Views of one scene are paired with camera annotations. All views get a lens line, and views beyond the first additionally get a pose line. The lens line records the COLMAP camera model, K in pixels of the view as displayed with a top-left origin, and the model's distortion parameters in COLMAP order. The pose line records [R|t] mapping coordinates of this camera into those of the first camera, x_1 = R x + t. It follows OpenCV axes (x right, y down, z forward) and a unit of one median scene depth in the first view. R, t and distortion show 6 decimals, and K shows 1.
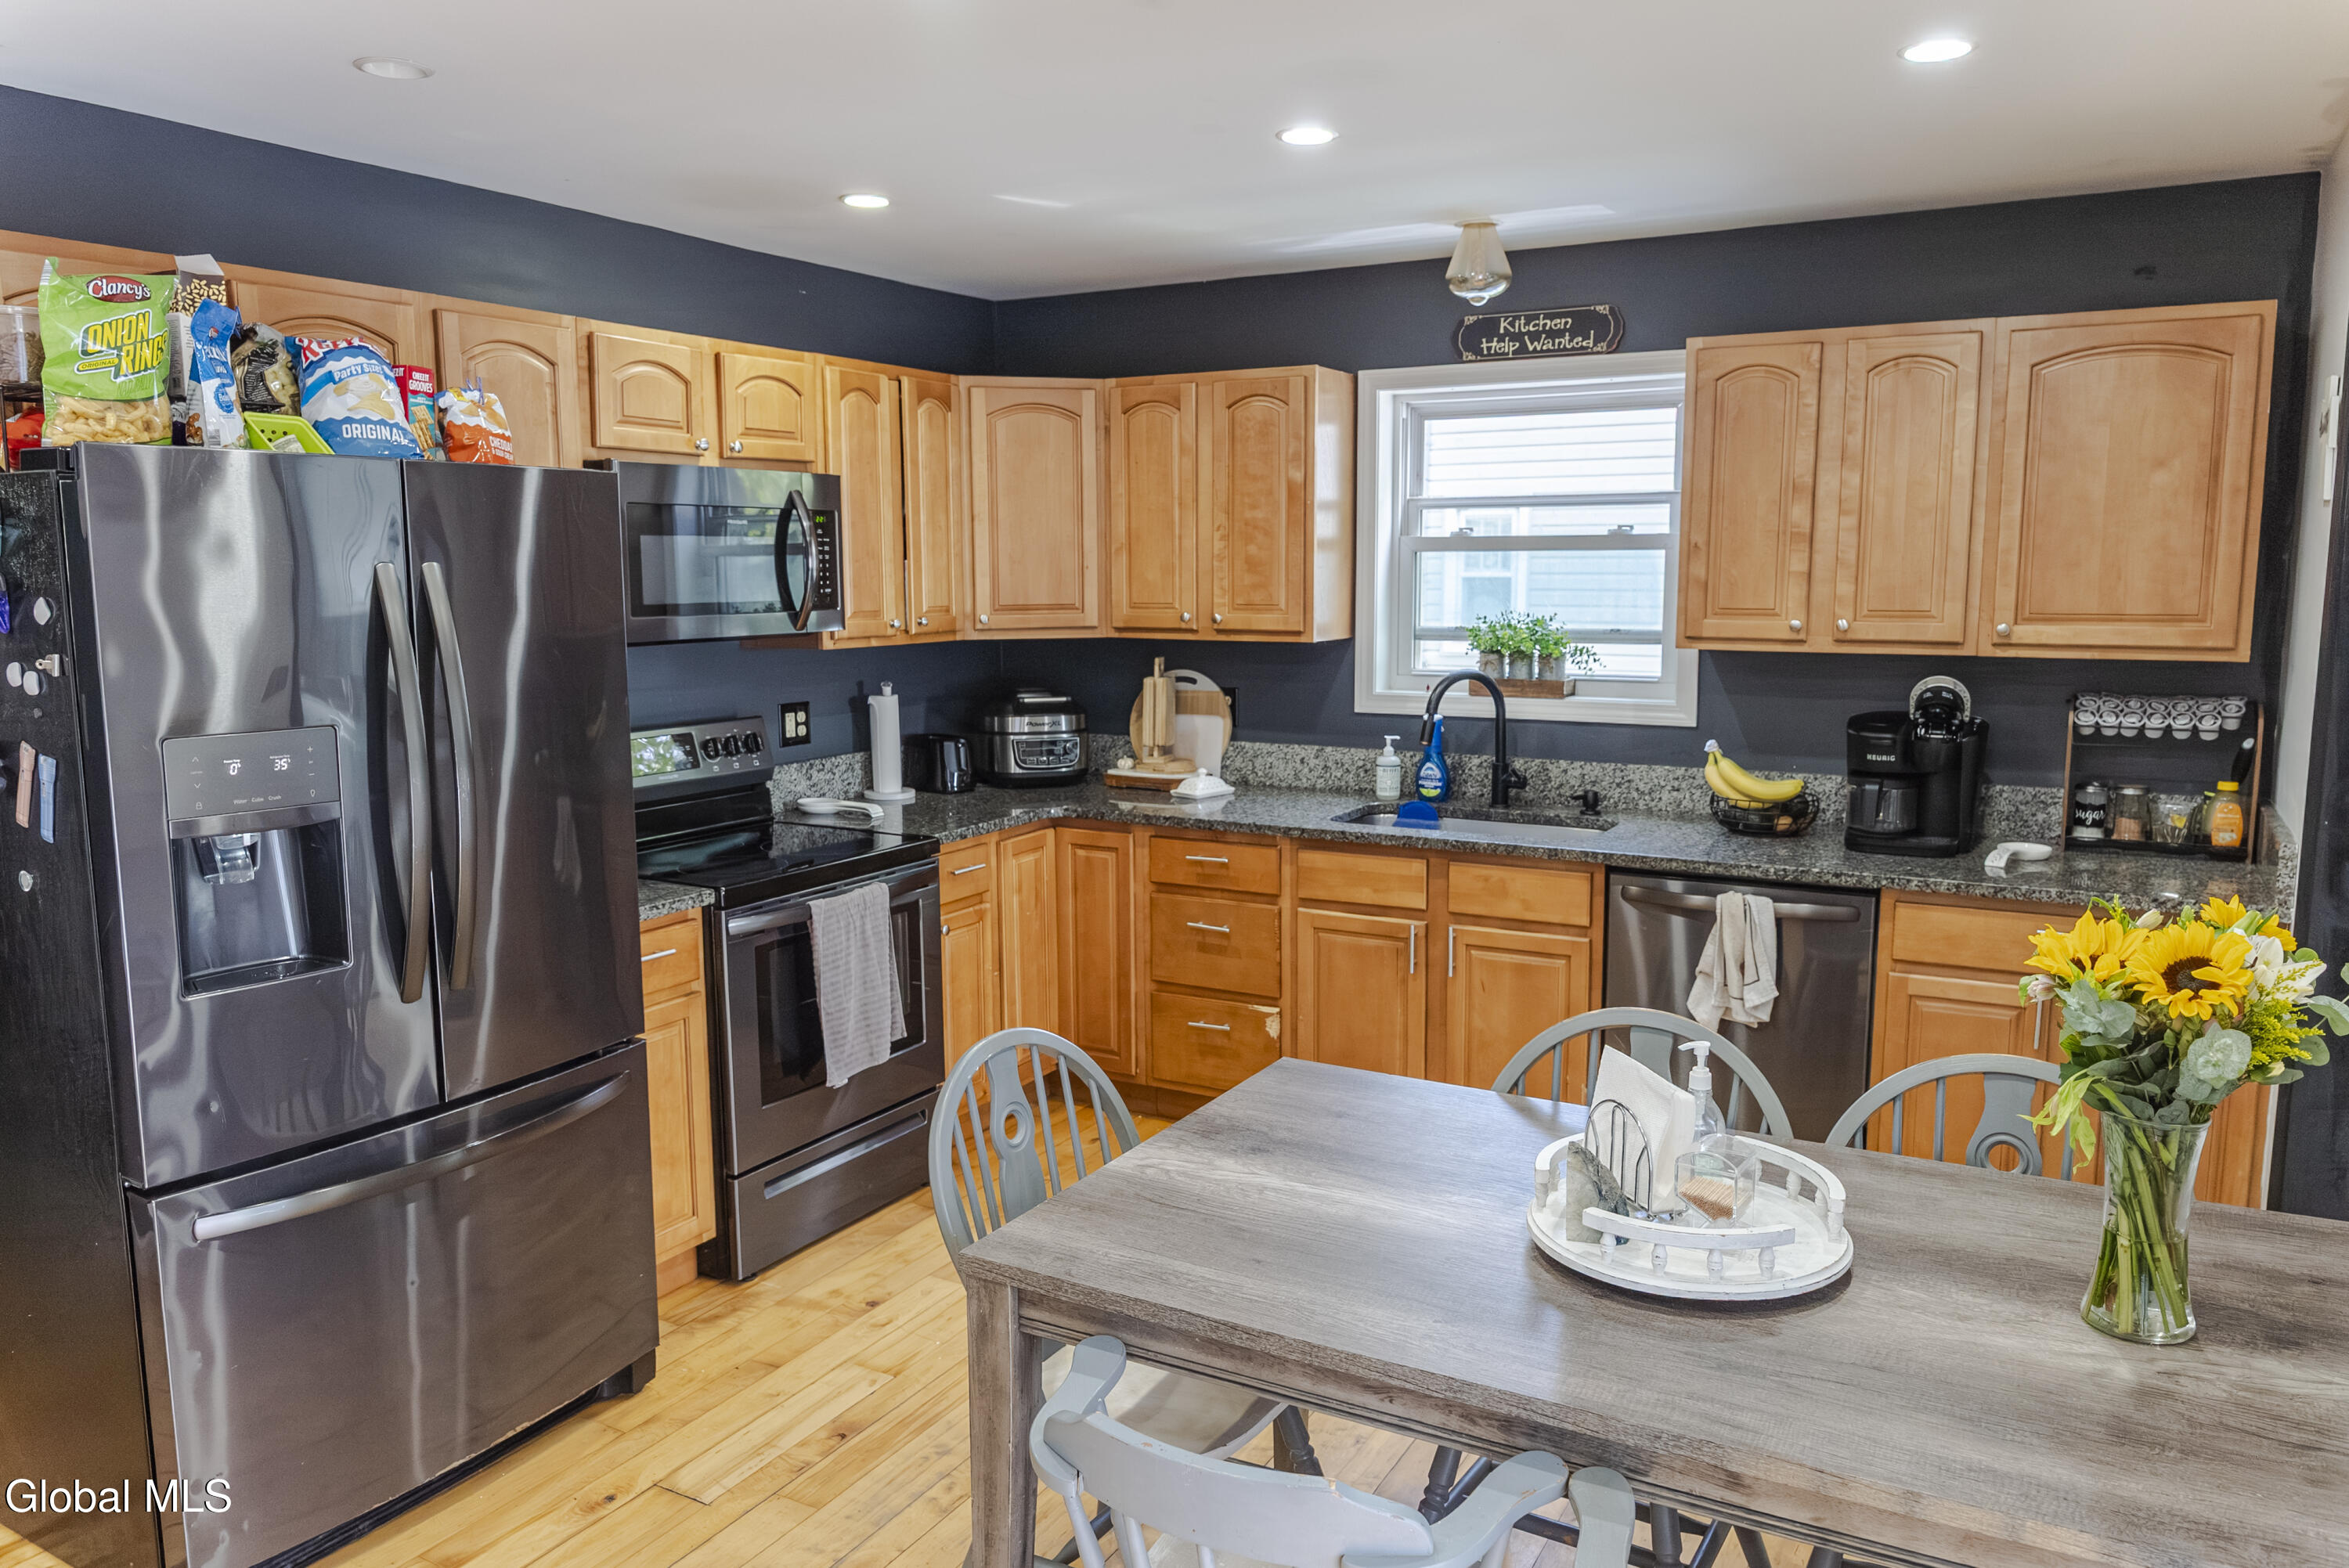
lens RADIAL K [[1623.9, 0, 1174.5], [0, 1623.9, 784.0], [0, 0, 1]] dist [-0.008534, 0.000166]
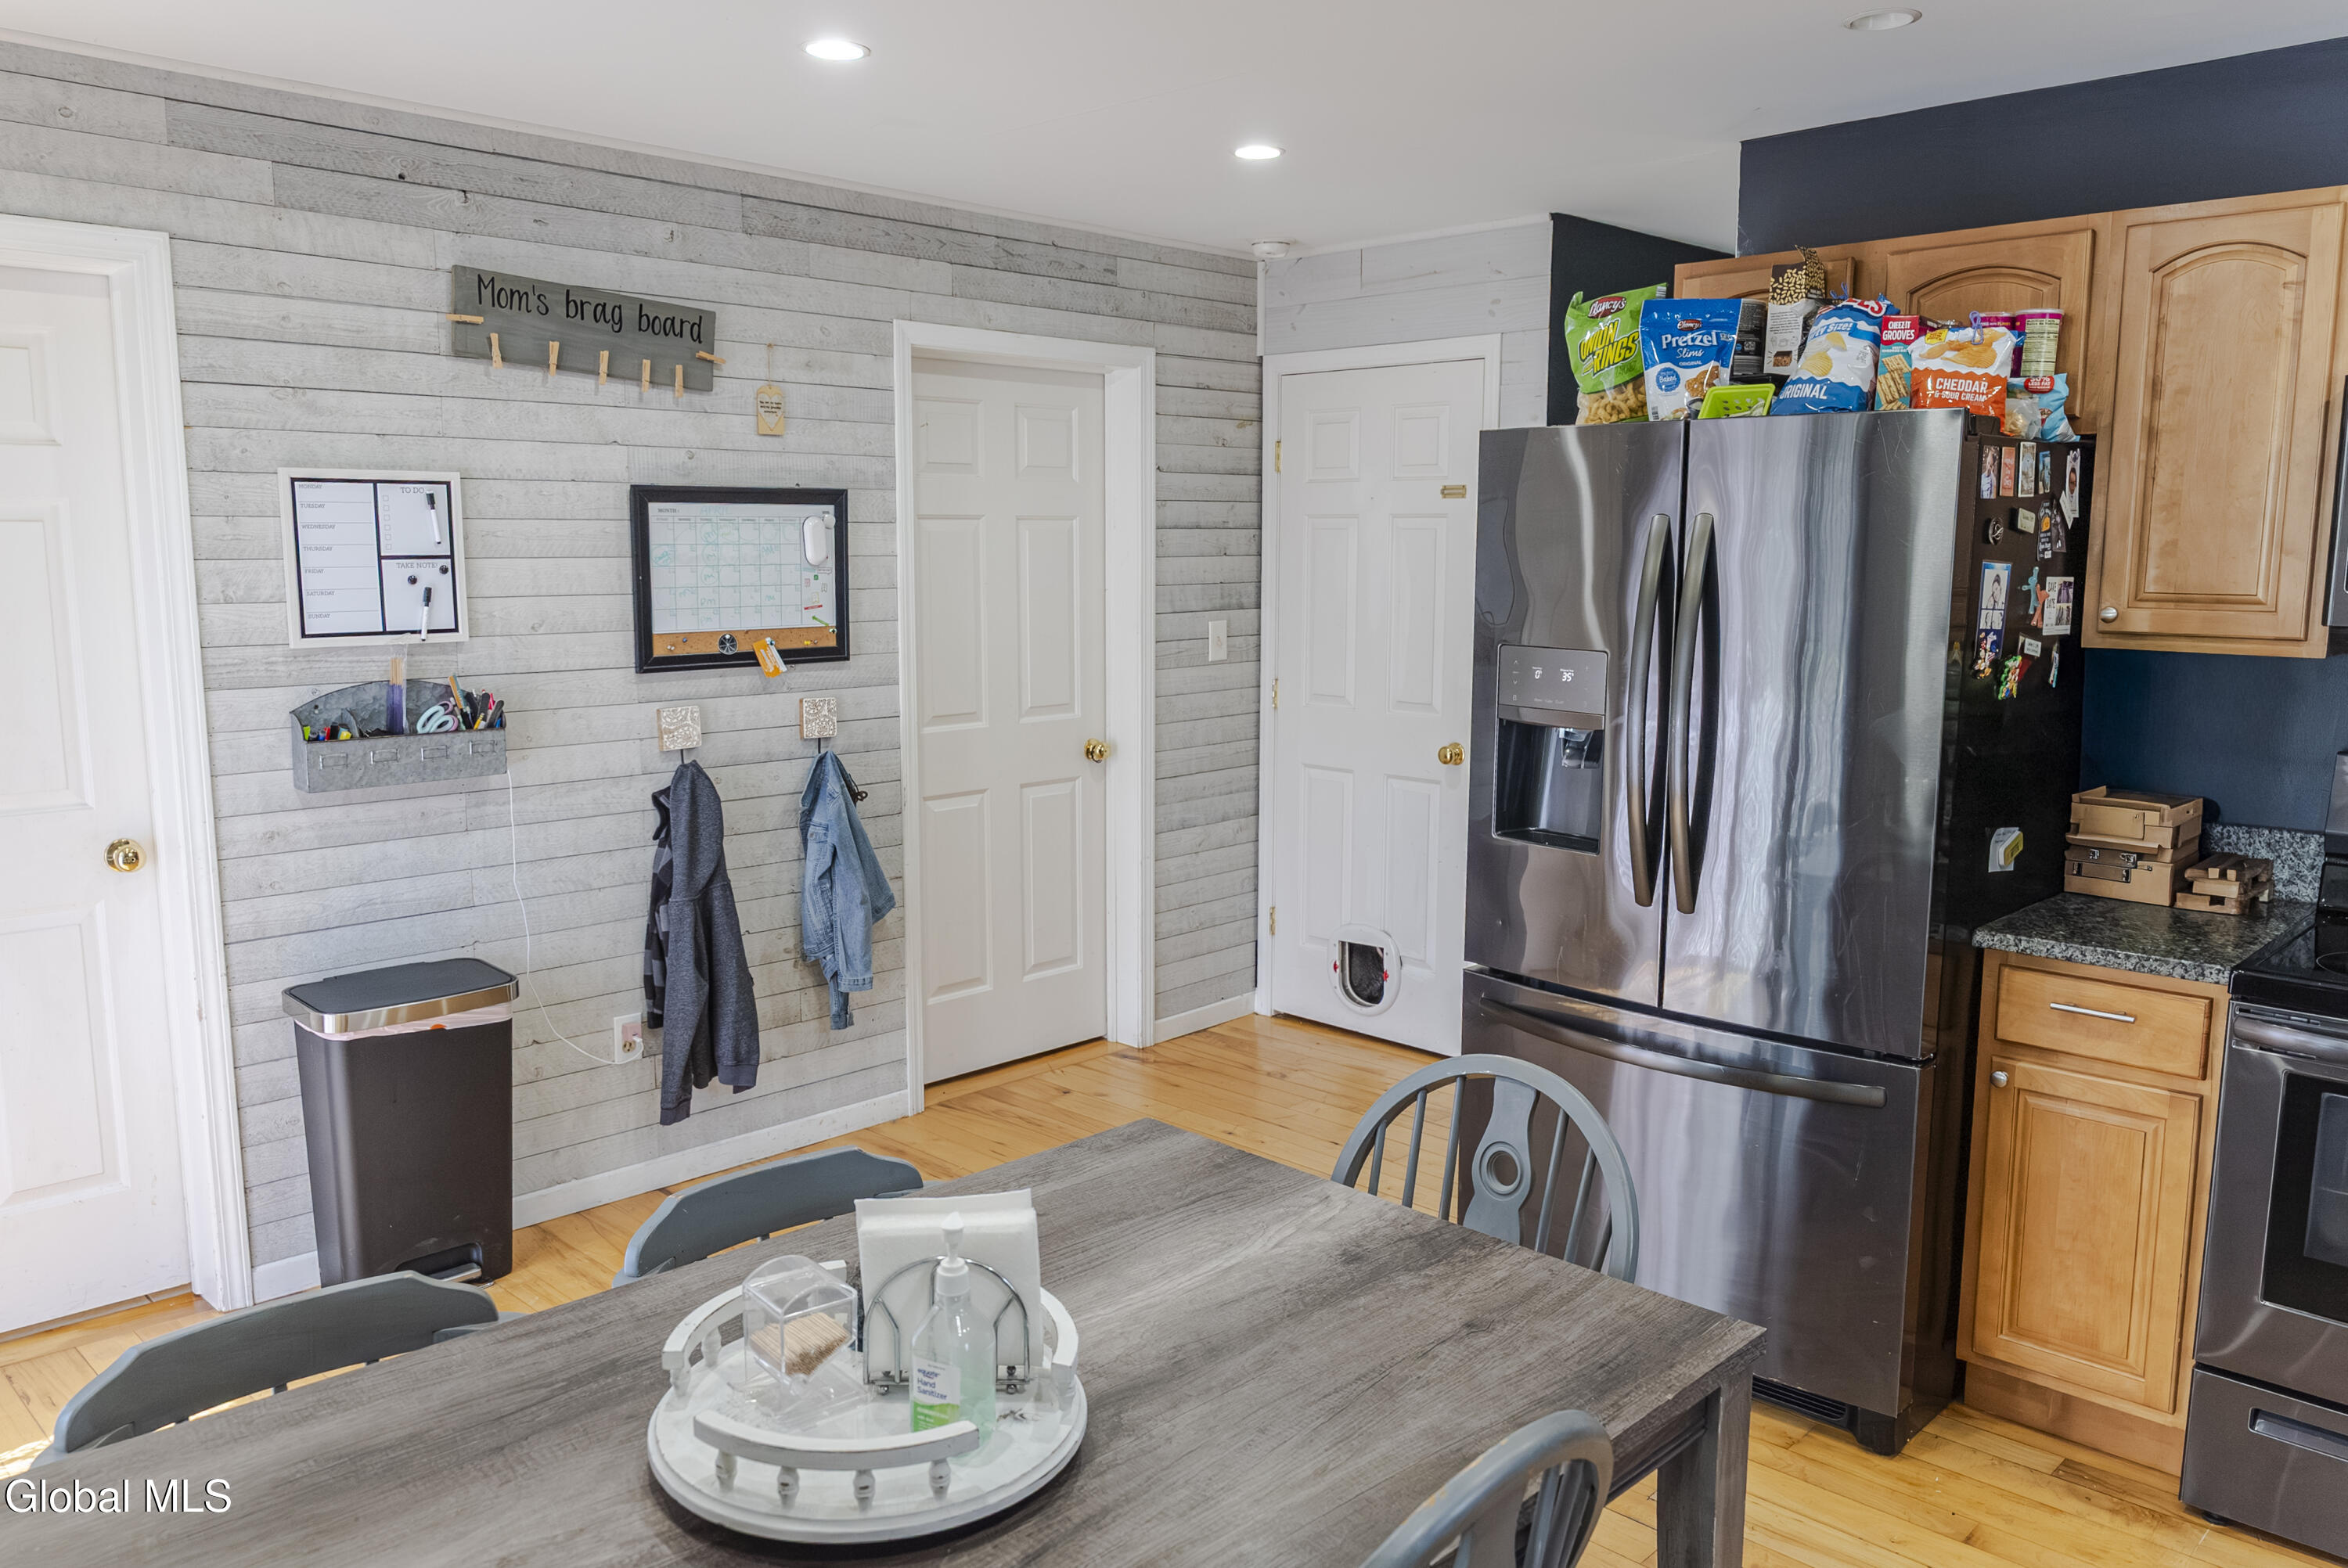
lens RADIAL K [[1623.1, 0, 1174.0], [0, 1623.1, 784.0], [0, 0, 1]] dist [-0.008534, 0.000166]
pose [[-0.253742, 0.156185, -0.954579, 0.784013], [-0.123902, 0.973500, 0.192215, -0.139828], [0.959303, 0.167048, -0.227667, 1.042750]]
